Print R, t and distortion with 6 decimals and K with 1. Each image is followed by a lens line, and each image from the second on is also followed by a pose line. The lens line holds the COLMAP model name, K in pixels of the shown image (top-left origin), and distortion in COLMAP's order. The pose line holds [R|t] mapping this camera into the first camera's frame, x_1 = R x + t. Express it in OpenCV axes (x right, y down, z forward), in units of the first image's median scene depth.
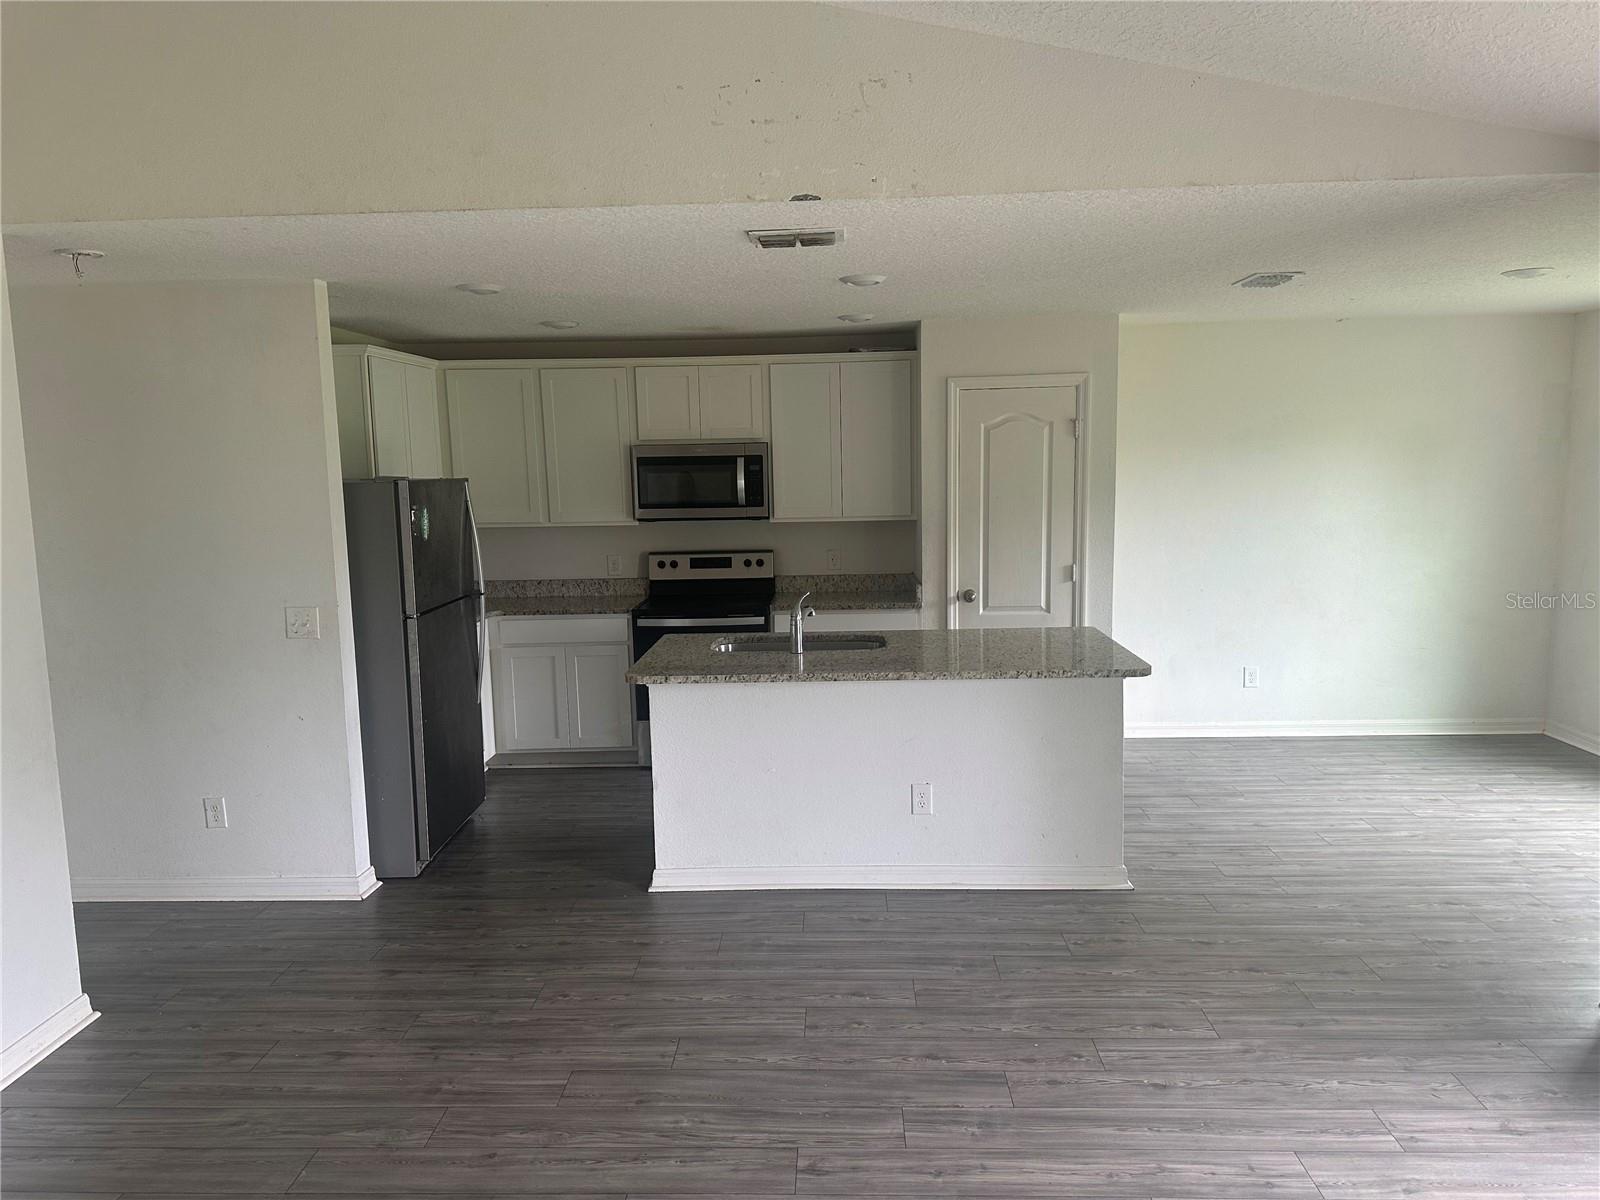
lens RADIAL K [[1138.5, 0, 803.1], [0, 1138.5, 613.0], [0, 0, 1]] dist [0.123192, -0.185820]
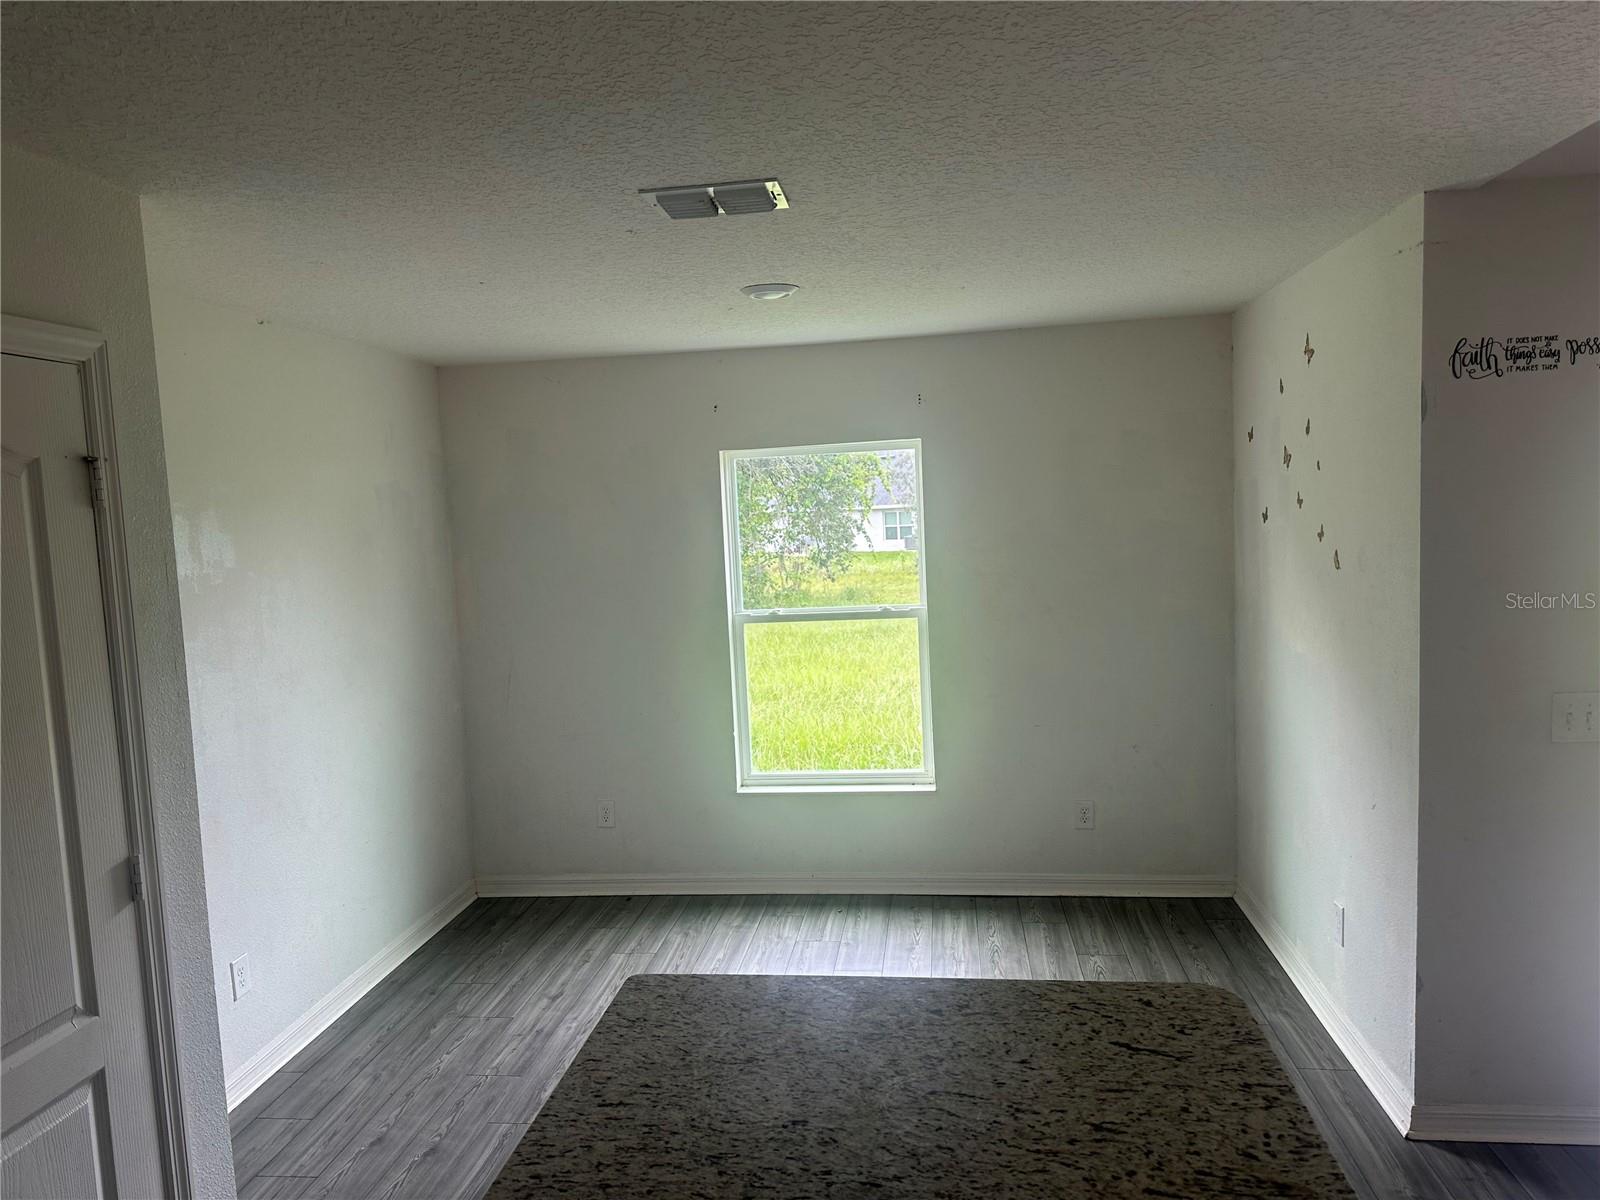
lens RADIAL K [[1138.5, 0, 803.1], [0, 1138.5, 613.0], [0, 0, 1]] dist [0.123192, -0.185820]
pose [[0.092725, -0.082100, 0.992301, -0.102997], [0.172582, 0.982836, 0.065190, -0.105823], [-0.980621, 0.165209, 0.105303, 0.750414]]
